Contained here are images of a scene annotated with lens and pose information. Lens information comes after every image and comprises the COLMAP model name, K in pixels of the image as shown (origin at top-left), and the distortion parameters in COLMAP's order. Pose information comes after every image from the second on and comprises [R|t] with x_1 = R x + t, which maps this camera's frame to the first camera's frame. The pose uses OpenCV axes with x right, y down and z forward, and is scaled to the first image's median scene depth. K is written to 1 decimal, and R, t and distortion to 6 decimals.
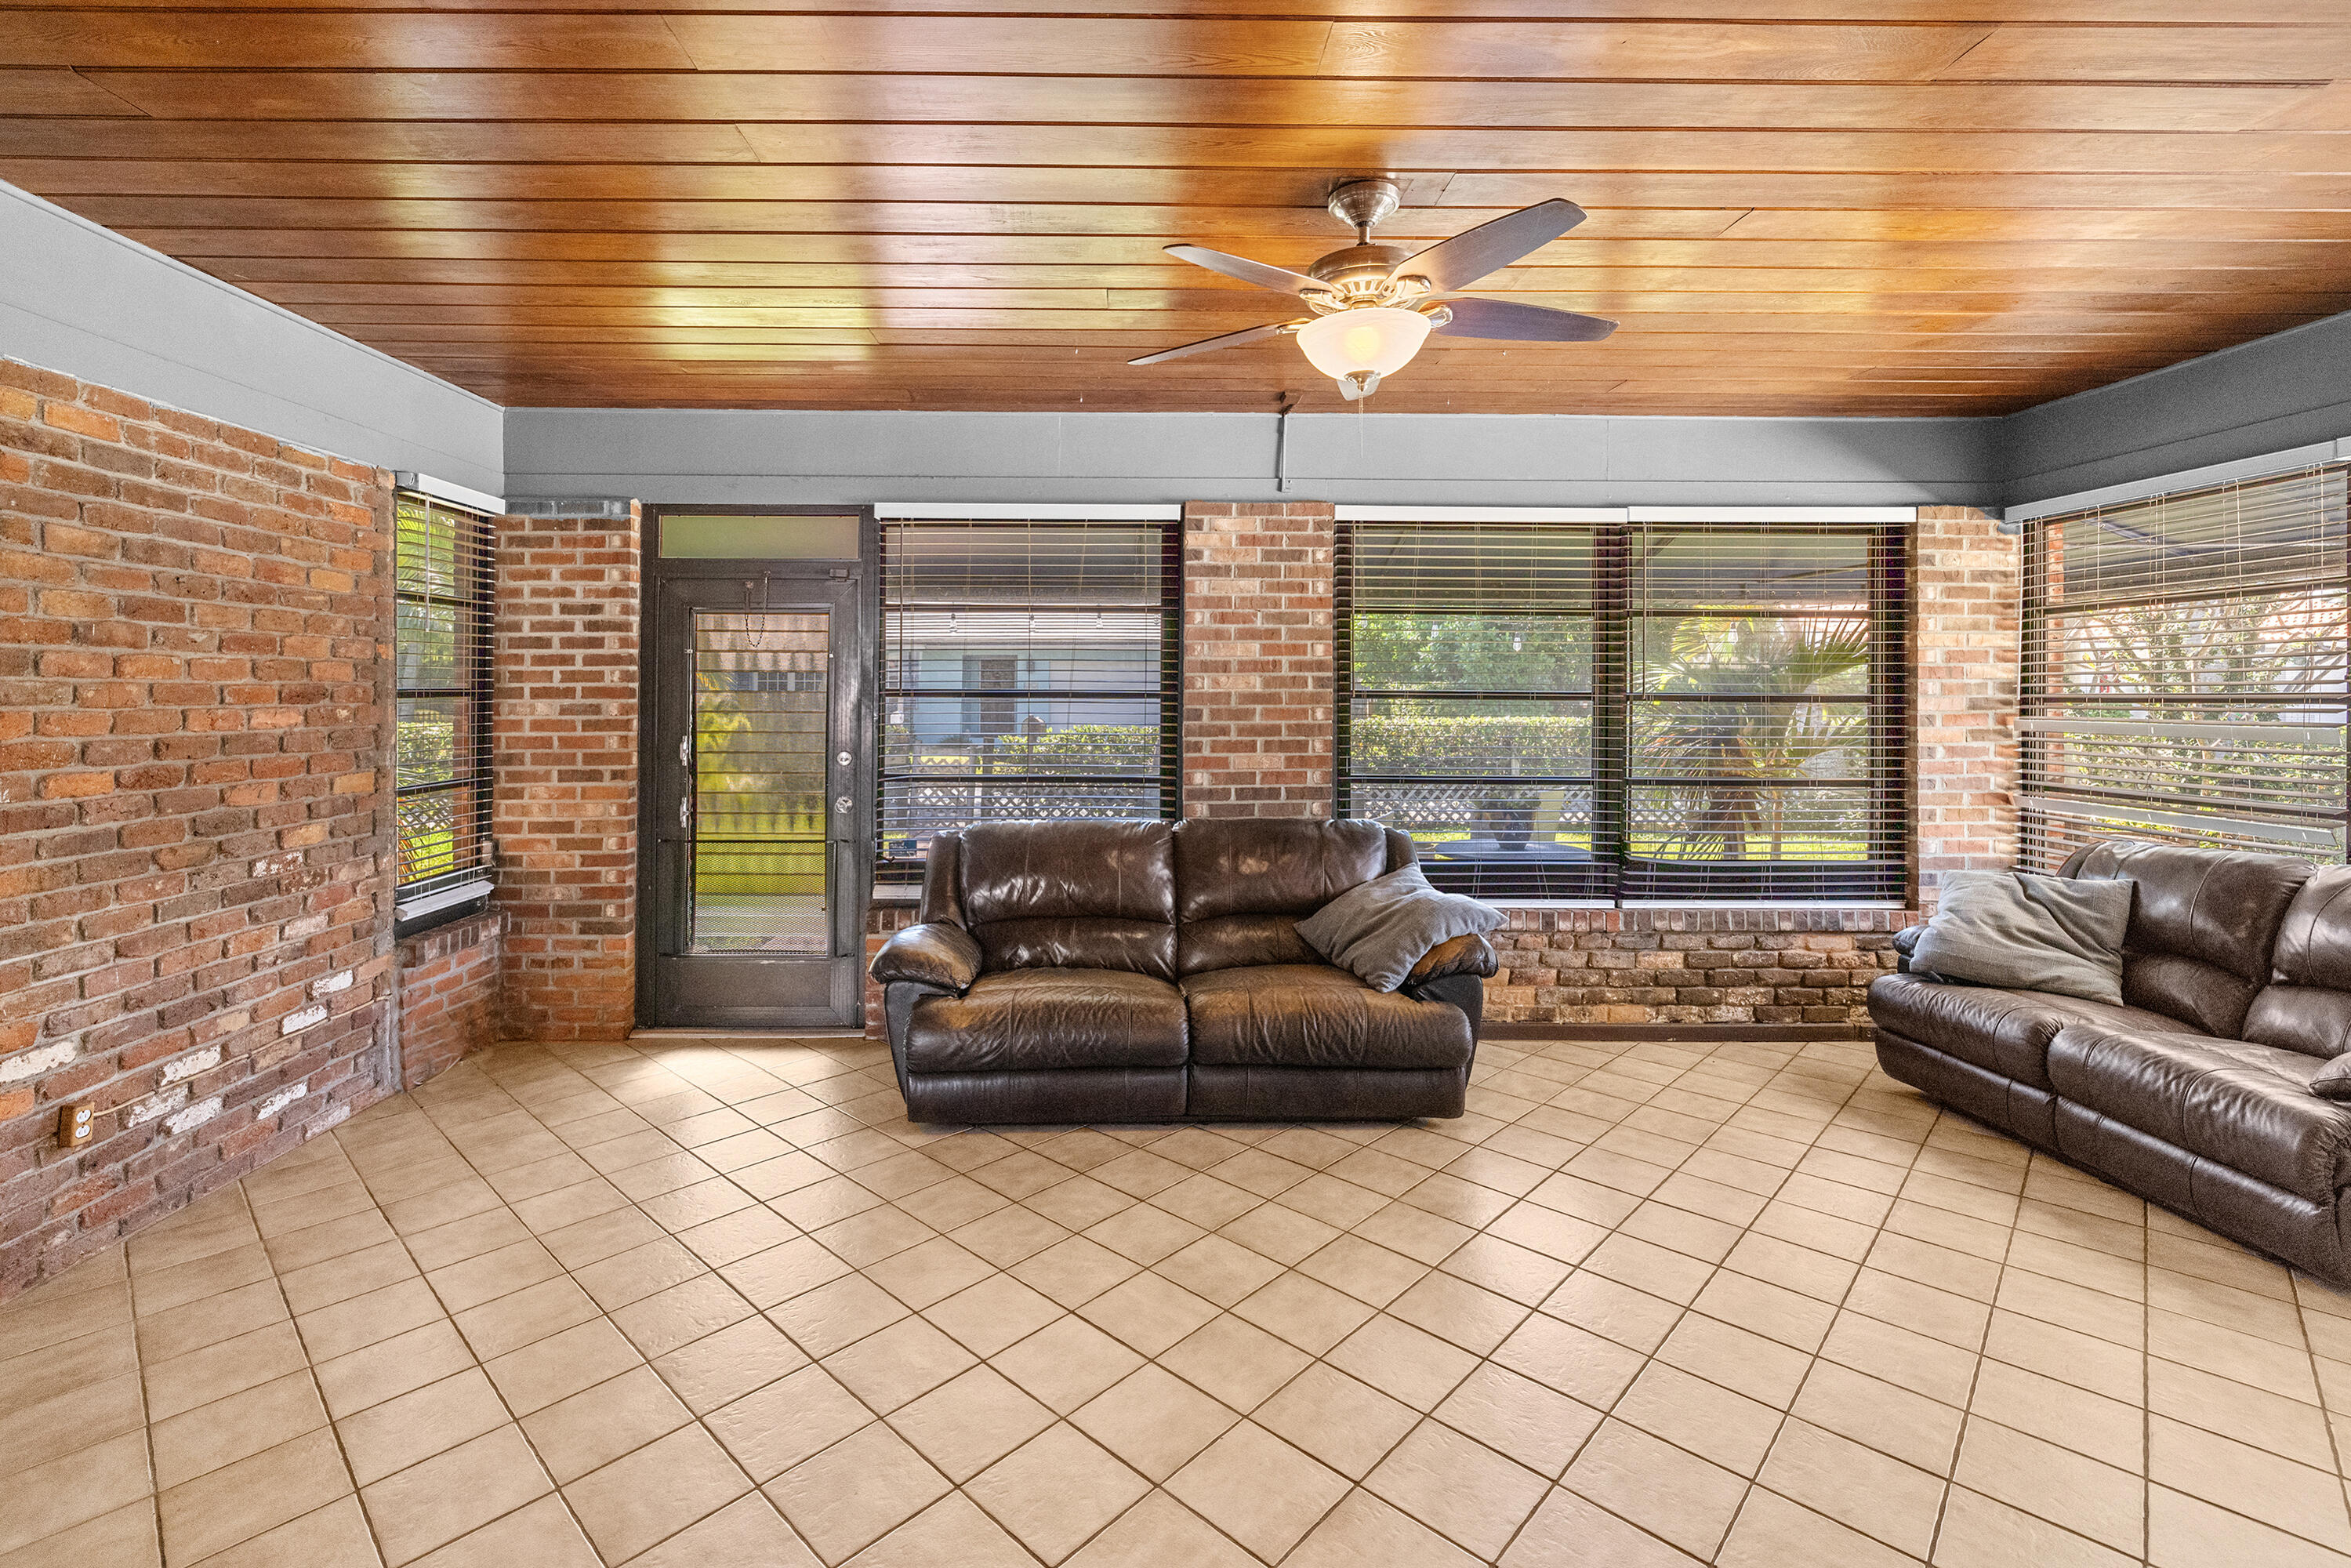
lens RADIAL K [[1044.1, 0, 1116.5], [0, 1044.1, 692.5], [0, 0, 1]] dist [0.000017, 0.000013]
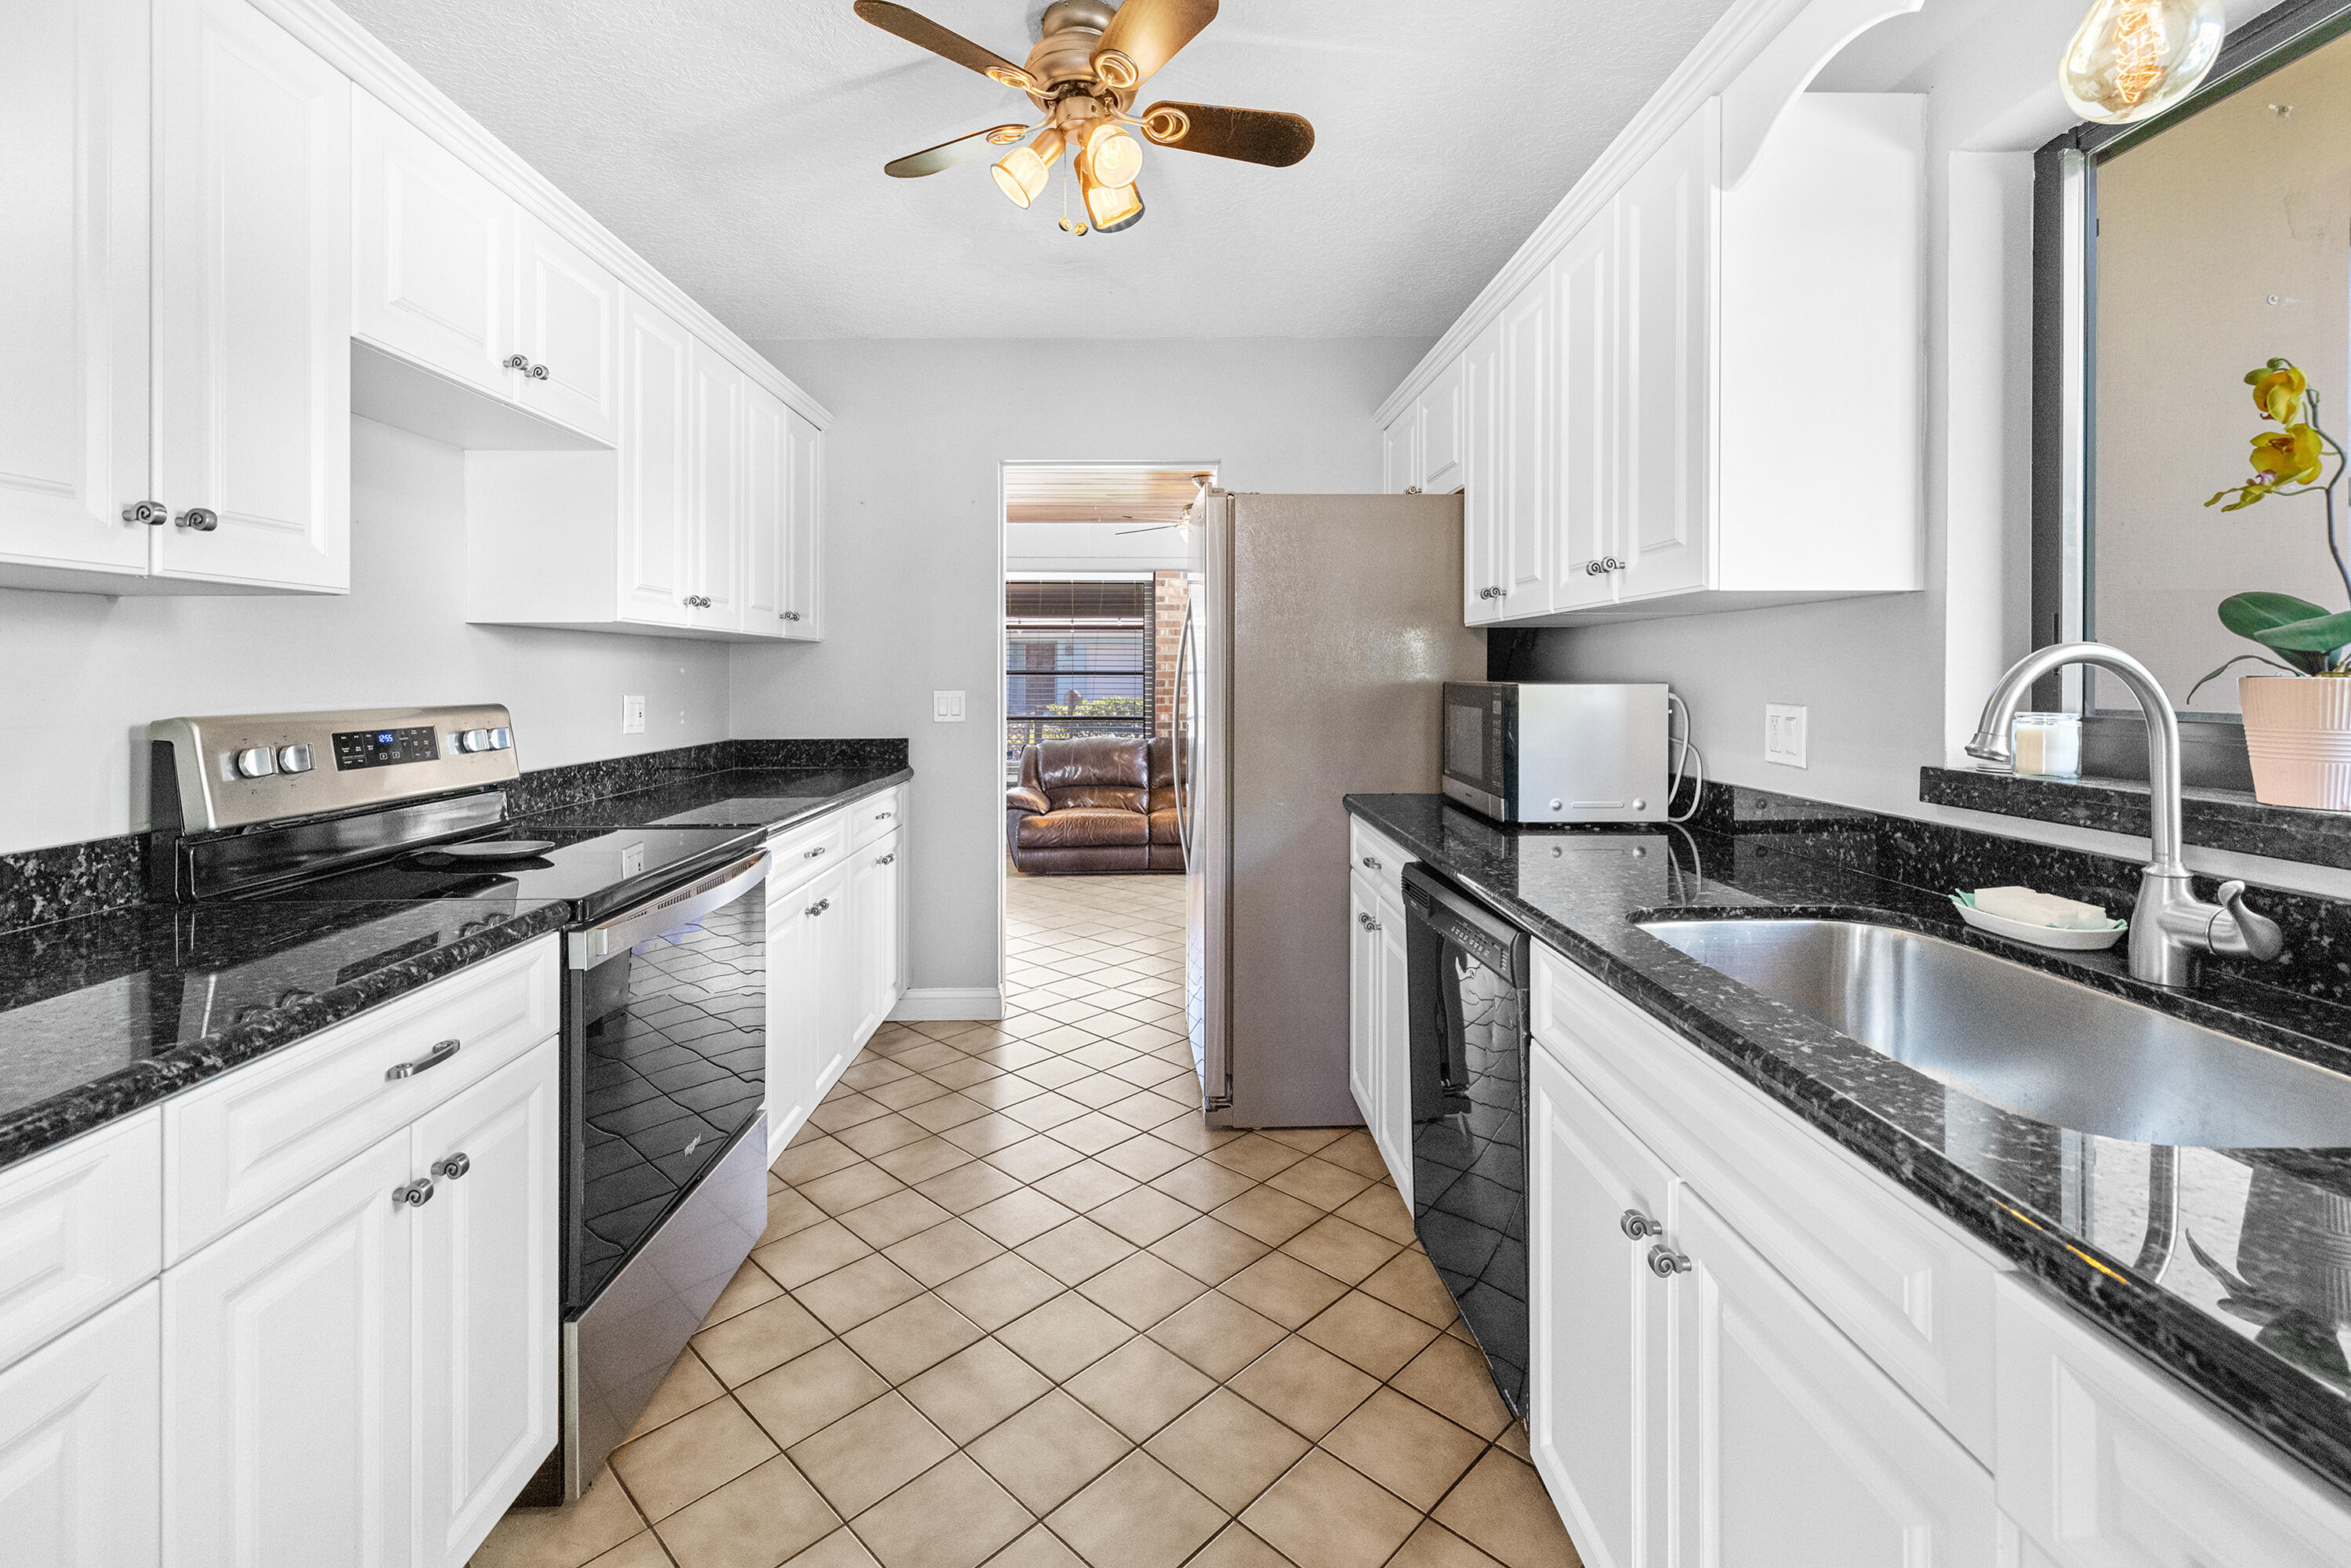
lens RADIAL K [[1023.6, 0, 1171.6], [0, 1023.6, 677.4], [0, 0, 1]] dist [-0.000670, -0.000131]
pose [[0.999812, -0.001603, 0.019298, 0.059359], [0.001538, 0.999993, 0.003389, 0.003888], [-0.019304, -0.003359, 0.999808, -0.858636]]
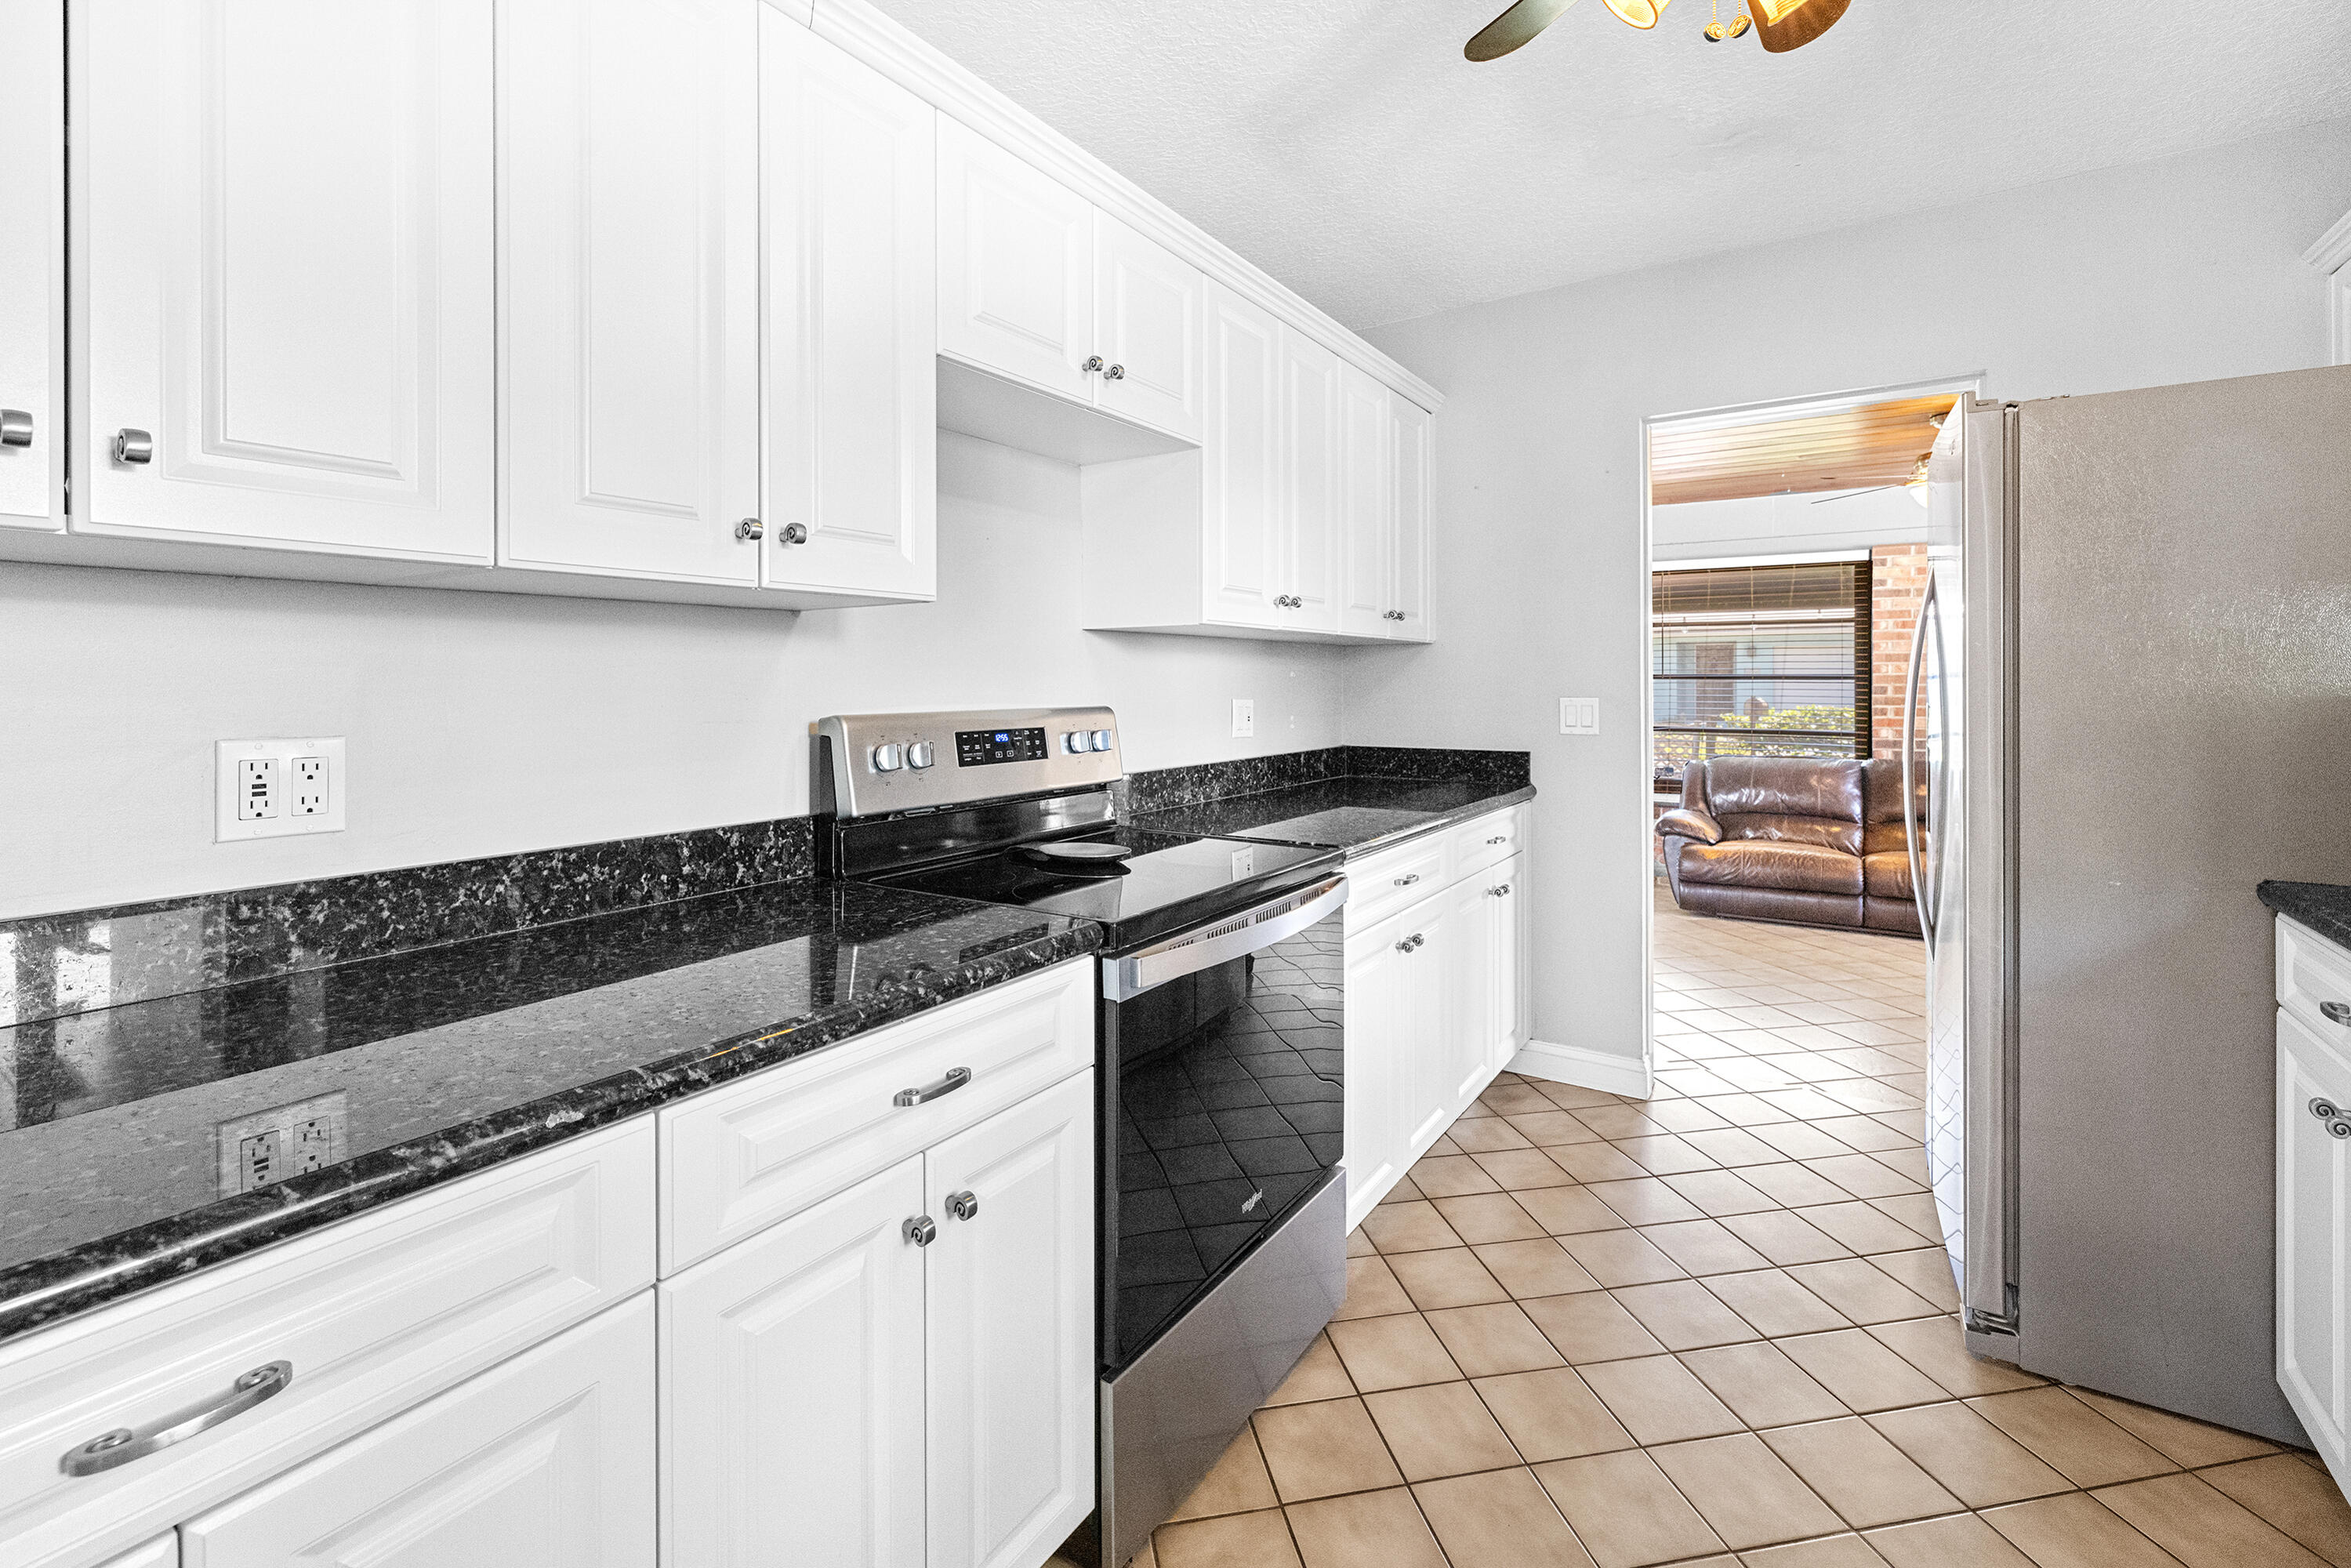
lens RADIAL K [[1014.9, 0, 1172.6], [0, 1014.9, 672.5], [0, 0, 1]] dist [-0.000693, -0.000100]
pose [[0.825186, -0.004993, -0.564838, 0.058954], [0.001450, 0.999976, -0.006721, 0.004231], [0.564859, 0.004727, 0.825174, -0.761859]]
